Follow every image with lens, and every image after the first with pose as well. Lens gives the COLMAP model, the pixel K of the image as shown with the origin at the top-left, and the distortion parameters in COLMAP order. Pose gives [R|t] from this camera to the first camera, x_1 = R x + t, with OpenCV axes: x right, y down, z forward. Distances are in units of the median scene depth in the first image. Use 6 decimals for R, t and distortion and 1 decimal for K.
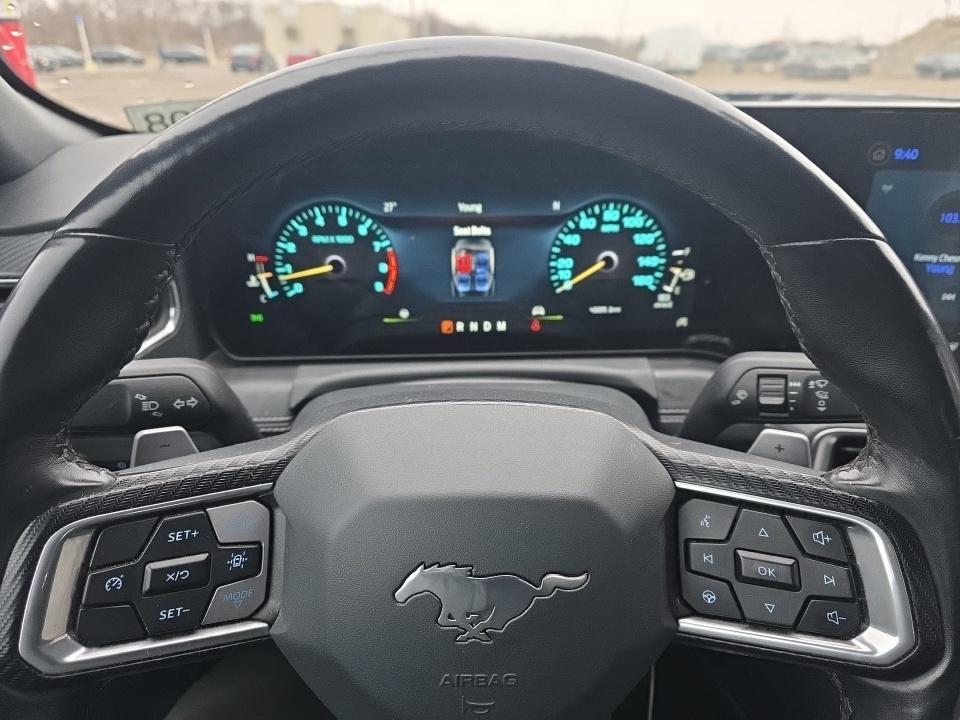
lens RADIAL K [[642.4, 0, 496.3], [0, 642.4, 364.9], [0, 0, 1]] dist [0.035573, -0.030586]
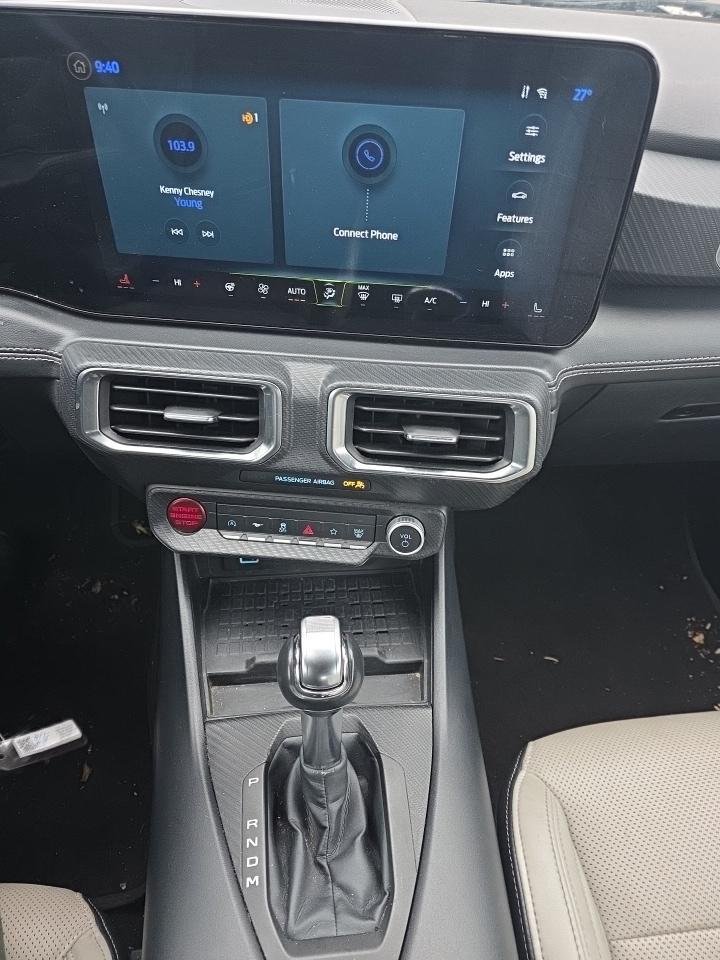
lens RADIAL K [[642.4, 0, 354.8], [0, 642.4, 459.9], [0, 0, 1]] dist [0.035573, -0.030586]
pose [[0.998501, 0.014542, 0.052764, 0.908410], [-0.027304, 0.967875, 0.249946, -0.025931], [-0.047434, -0.251012, 0.966821, -0.040516]]
